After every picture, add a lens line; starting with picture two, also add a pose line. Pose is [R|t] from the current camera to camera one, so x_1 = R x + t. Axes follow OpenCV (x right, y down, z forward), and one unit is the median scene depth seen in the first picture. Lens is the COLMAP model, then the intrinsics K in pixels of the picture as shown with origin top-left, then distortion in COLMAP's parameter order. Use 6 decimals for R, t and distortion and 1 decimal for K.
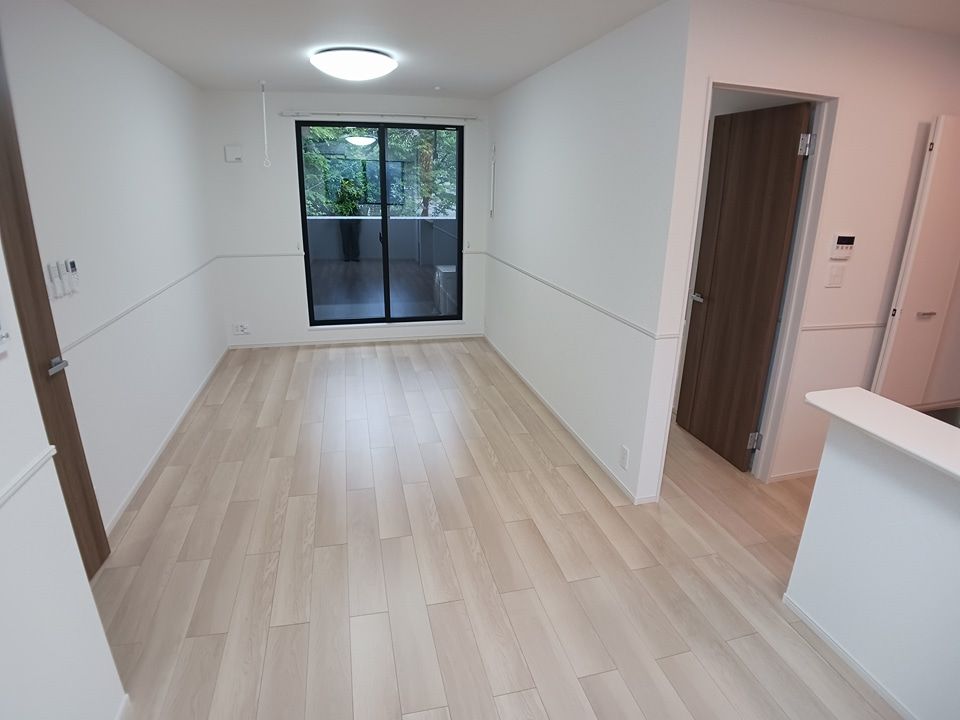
lens RADIAL K [[540.7, 0, 482.6], [0, 540.7, 359.2], [0, 0, 1]] dist [-0.053443, 0.008608]
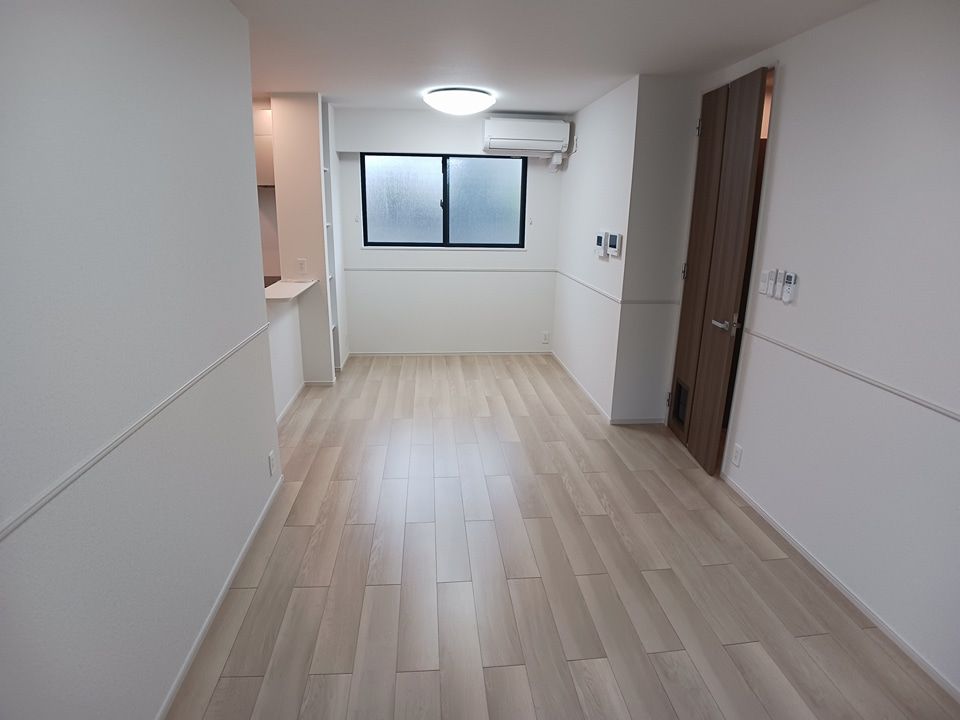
lens RADIAL K [[540.7, 0, 474.9], [0, 540.7, 365.1], [0, 0, 1]] dist [-0.053443, 0.008608]
pose [[-0.986887, -0.077496, 0.141589, -0.236825], [0.016362, 0.824653, 0.565402, -0.530266], [-0.160578, 0.560305, -0.812572, 1.671902]]
